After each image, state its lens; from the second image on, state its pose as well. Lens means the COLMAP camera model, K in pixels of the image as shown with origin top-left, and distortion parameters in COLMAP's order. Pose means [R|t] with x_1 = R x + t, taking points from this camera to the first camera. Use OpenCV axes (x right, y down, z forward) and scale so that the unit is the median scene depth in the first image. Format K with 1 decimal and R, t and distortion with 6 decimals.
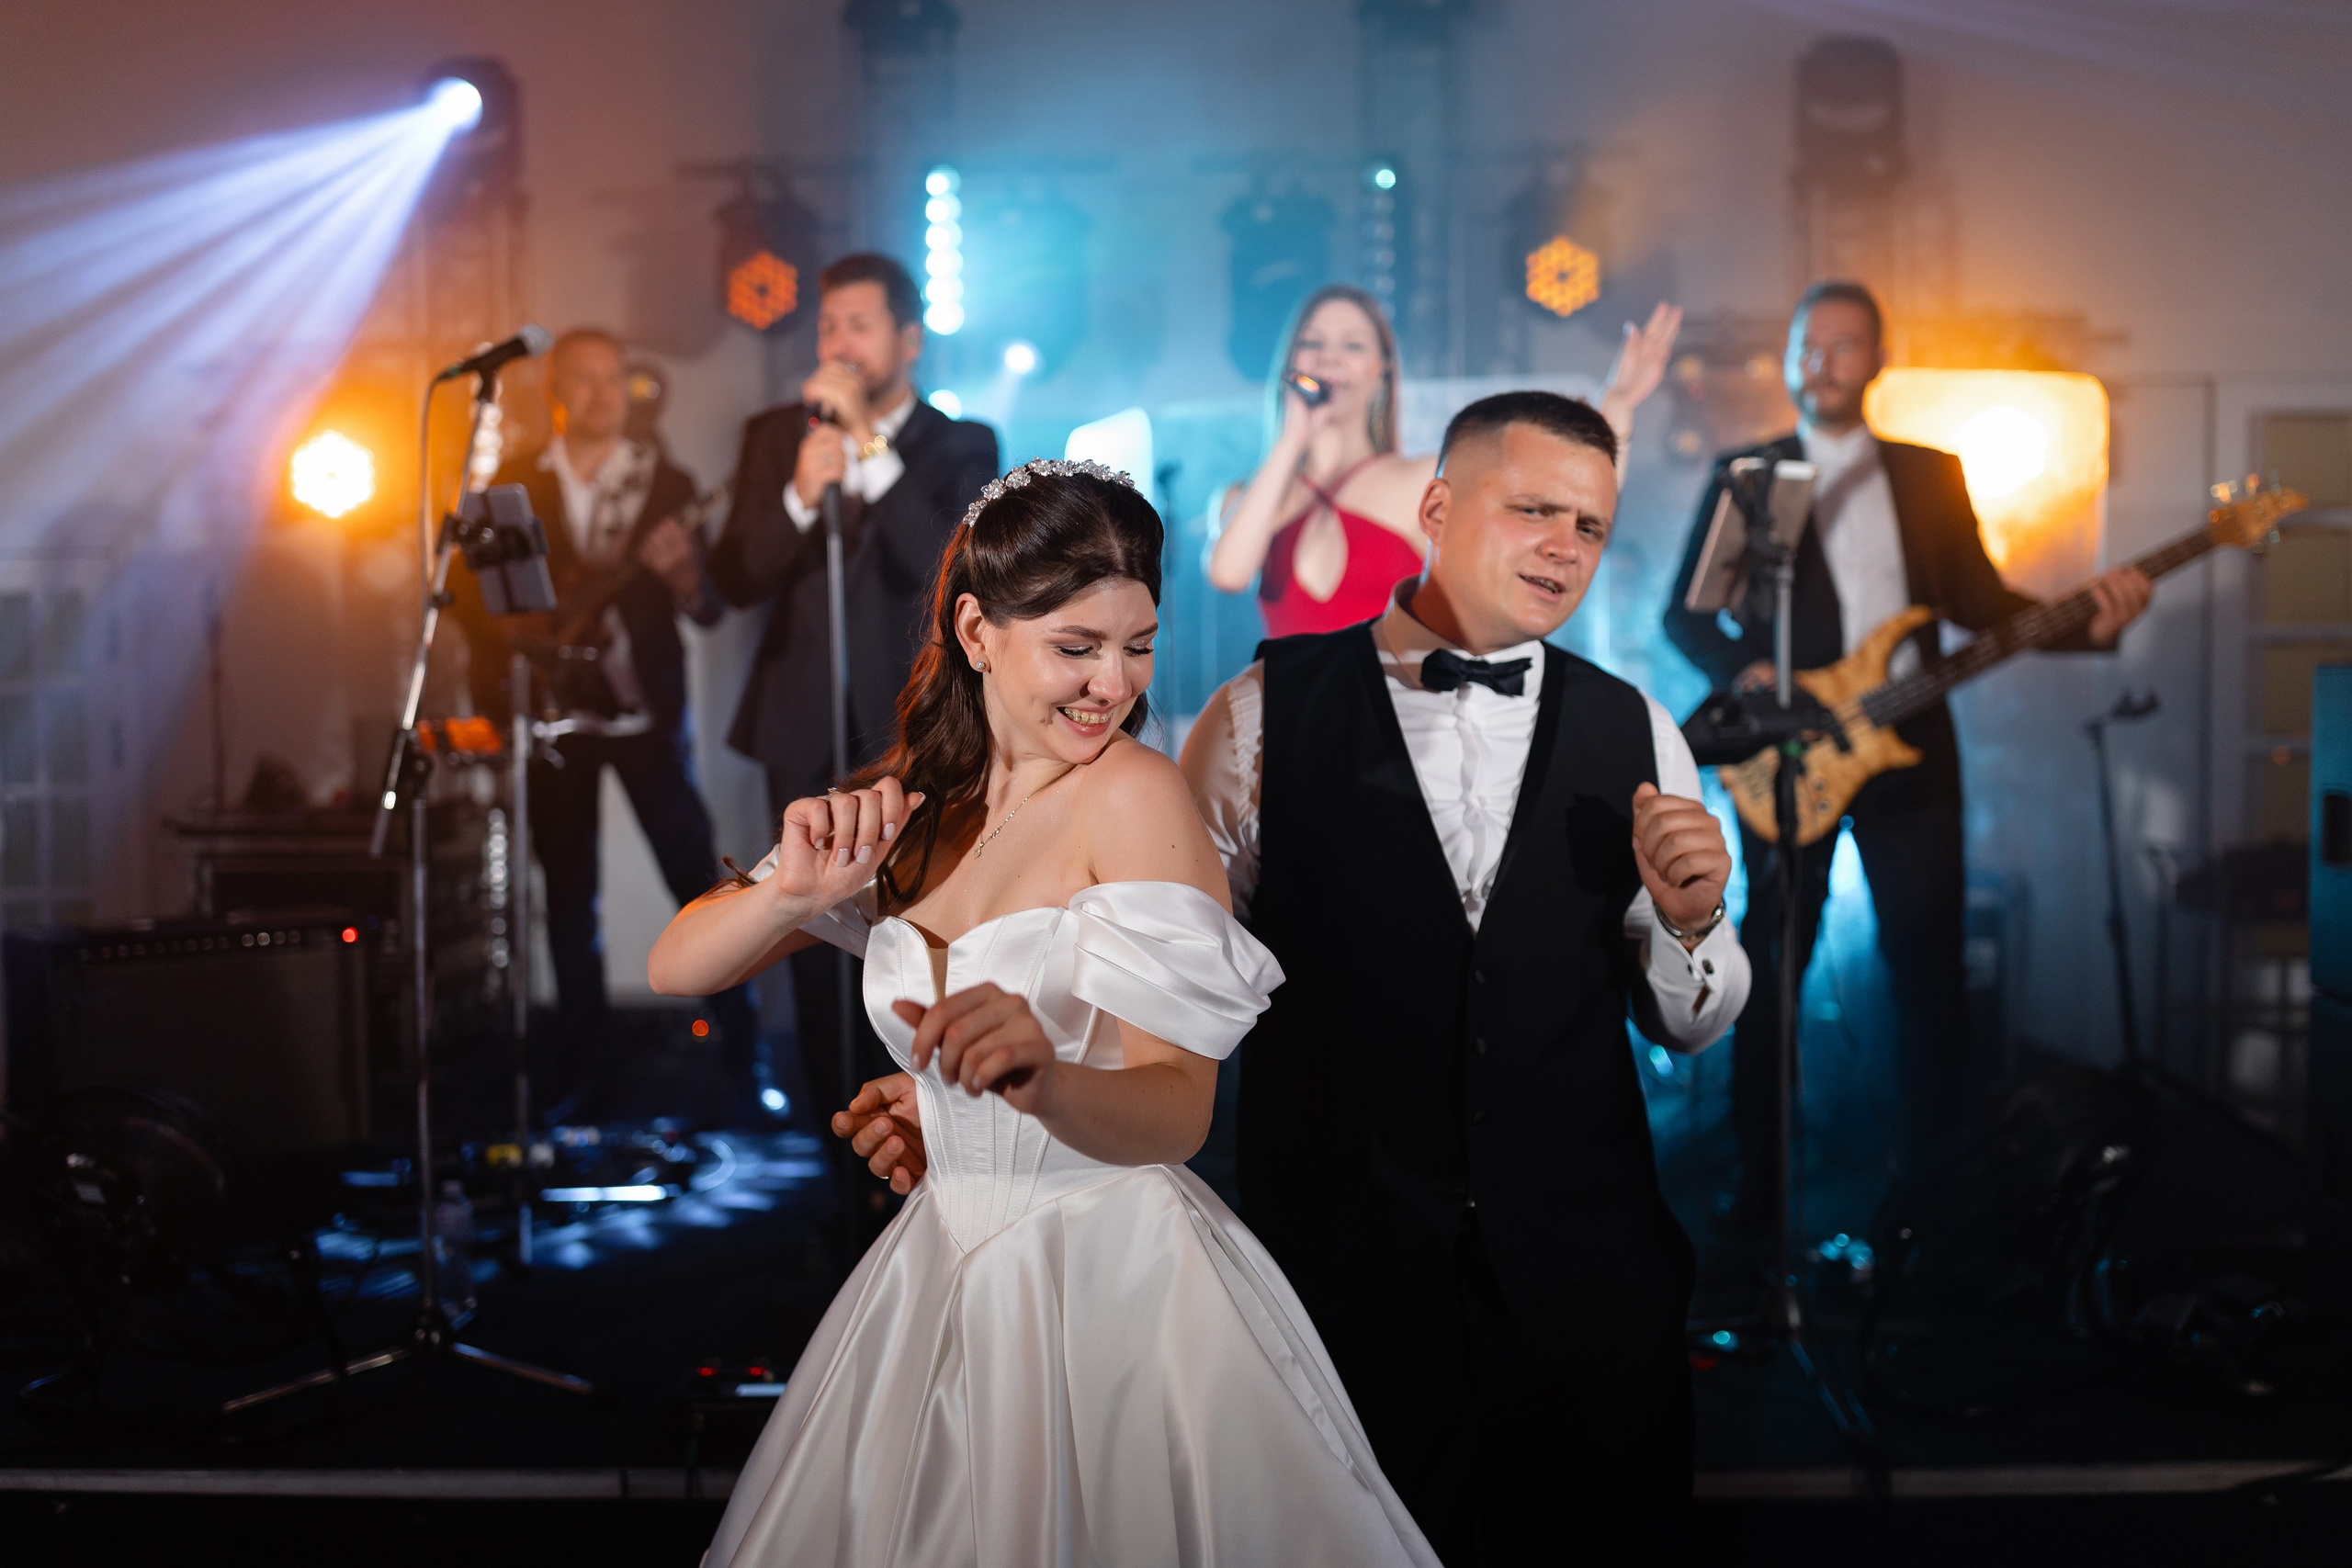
lens RADIAL K [[2253.4, 0, 1149.2], [0, 2253.4, 781.0], [0, 0, 1]] dist [-0.000748, -0.011535]
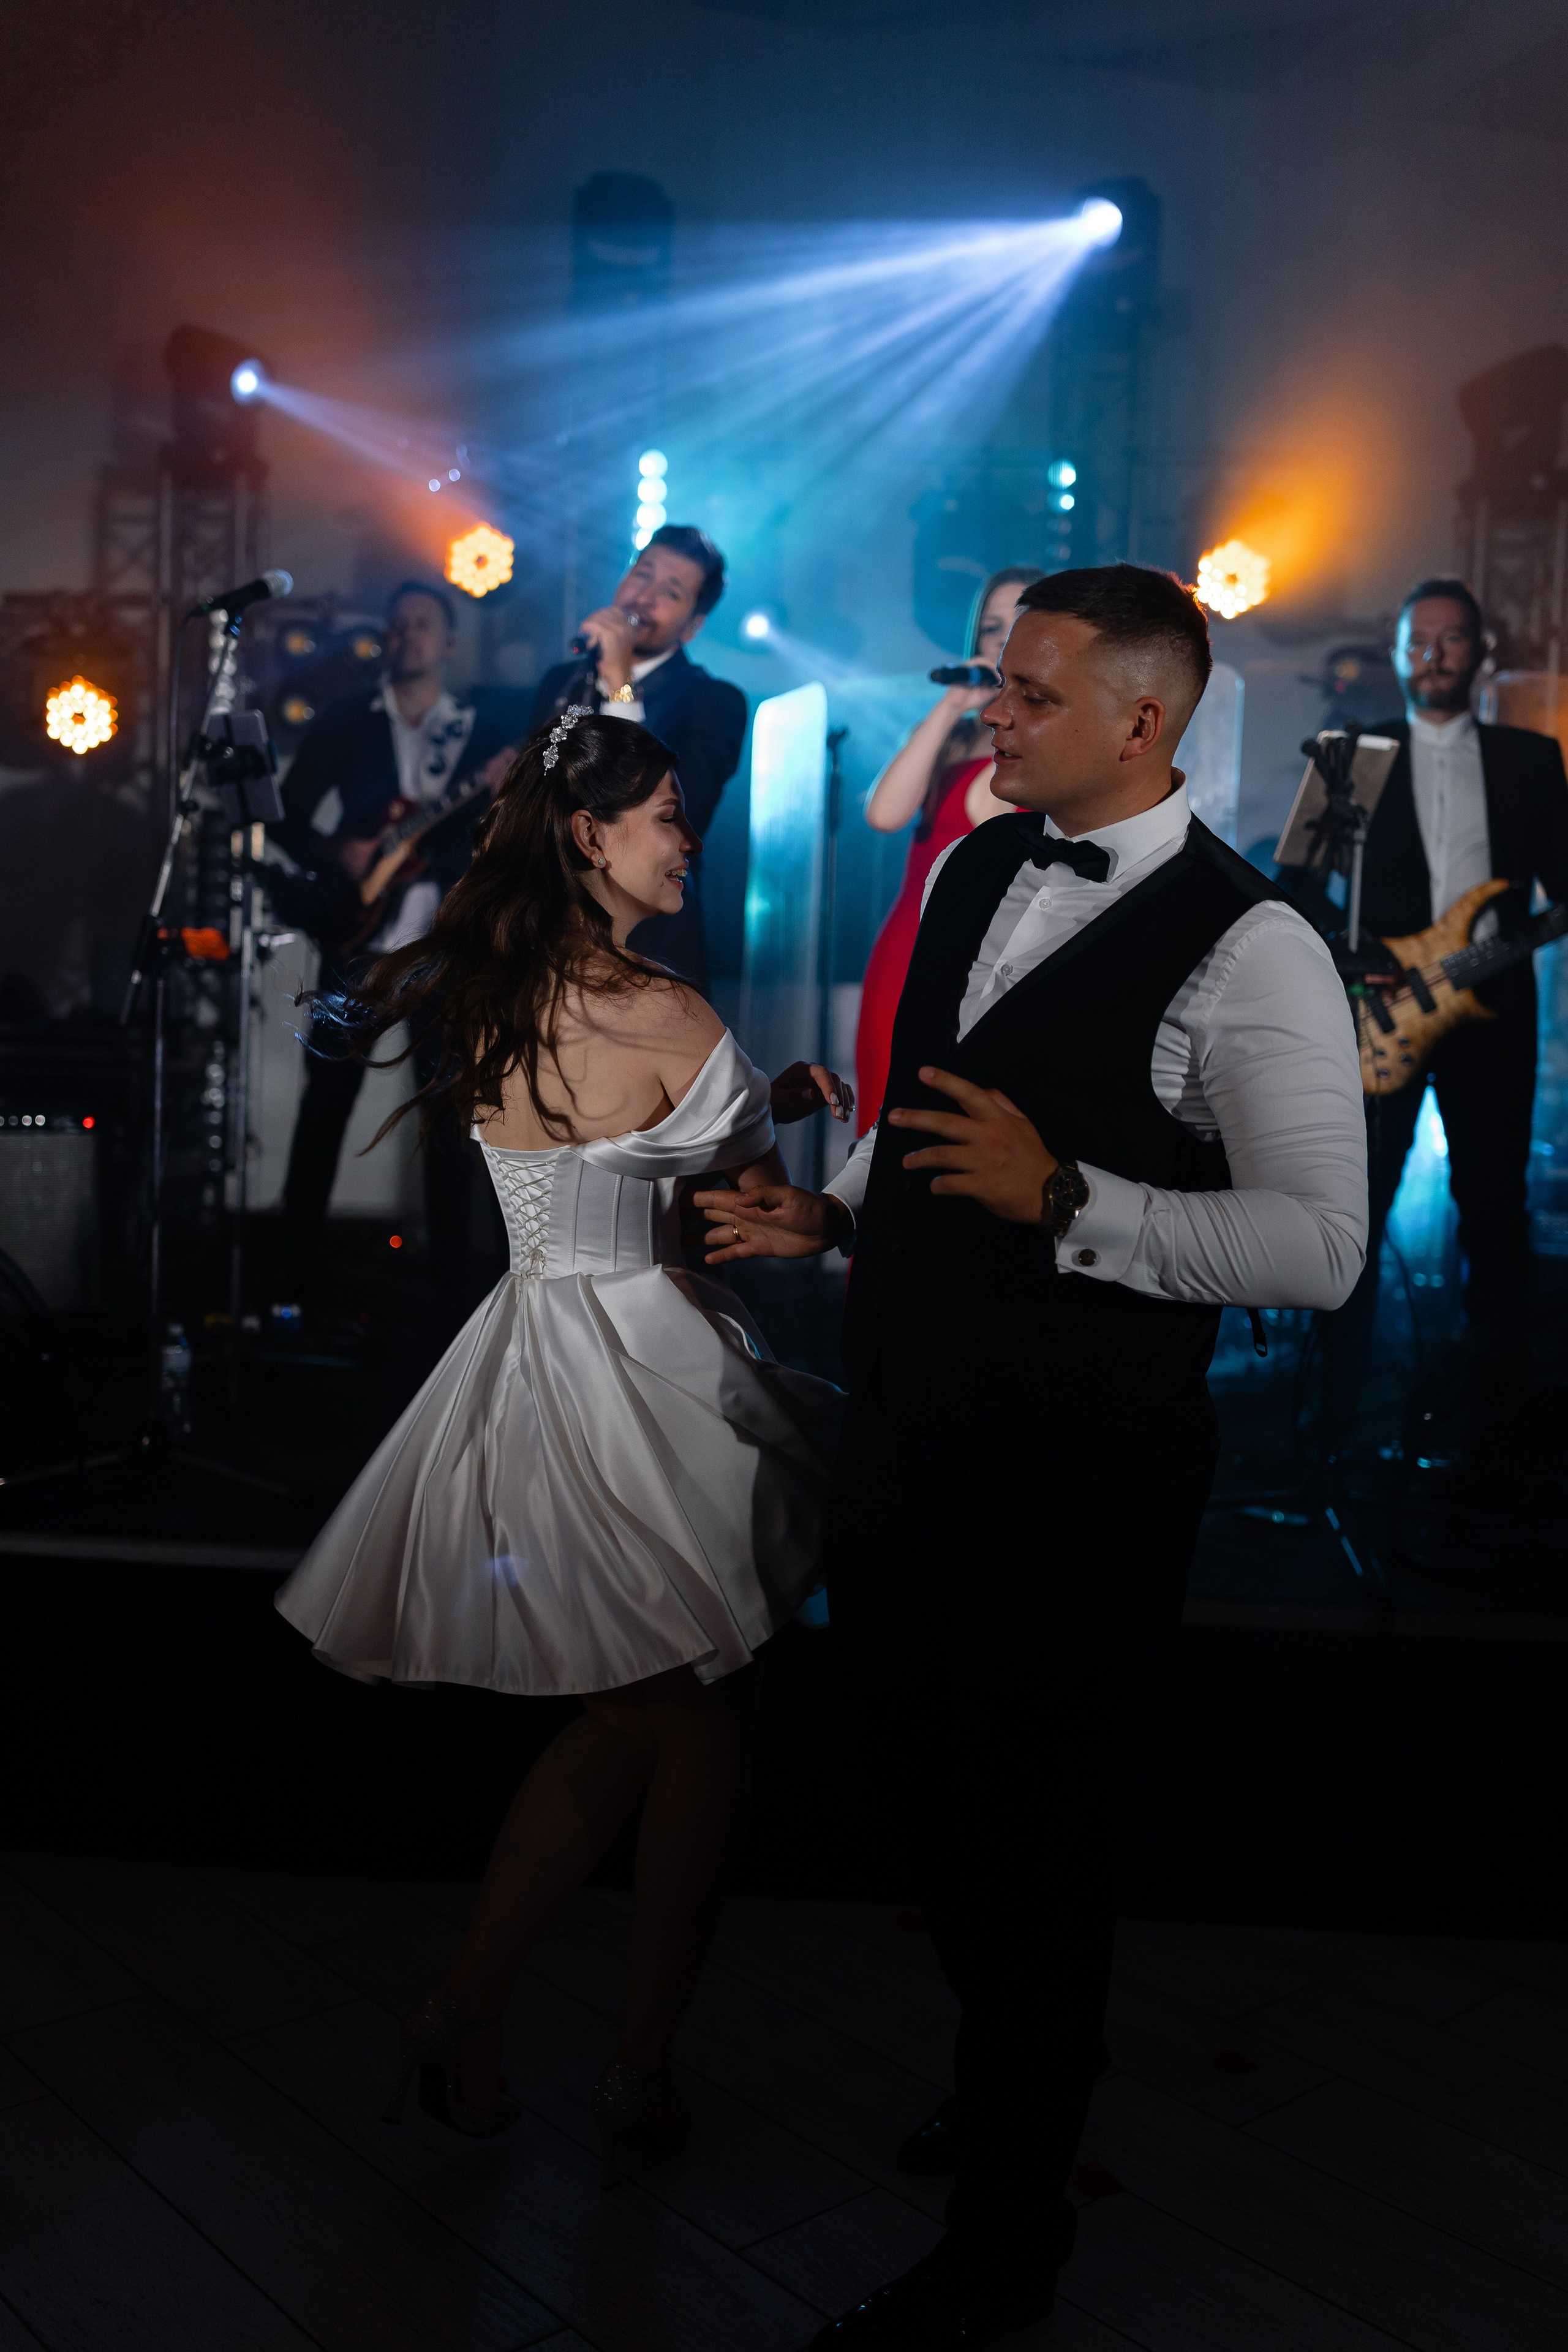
lens RADIAL K [[2240.1, 0, 764.7], [0, 2240.1, 1182.2], [0, 0, 1]] dist [0.008073, -0.014765]
pose [[0.998041, 0.050614, -0.036777, 0.030601], [-0.049013, 0.997864, 0.043191, 0.044650], [0.038884, -0.041304, 0.998390, -0.132823]]
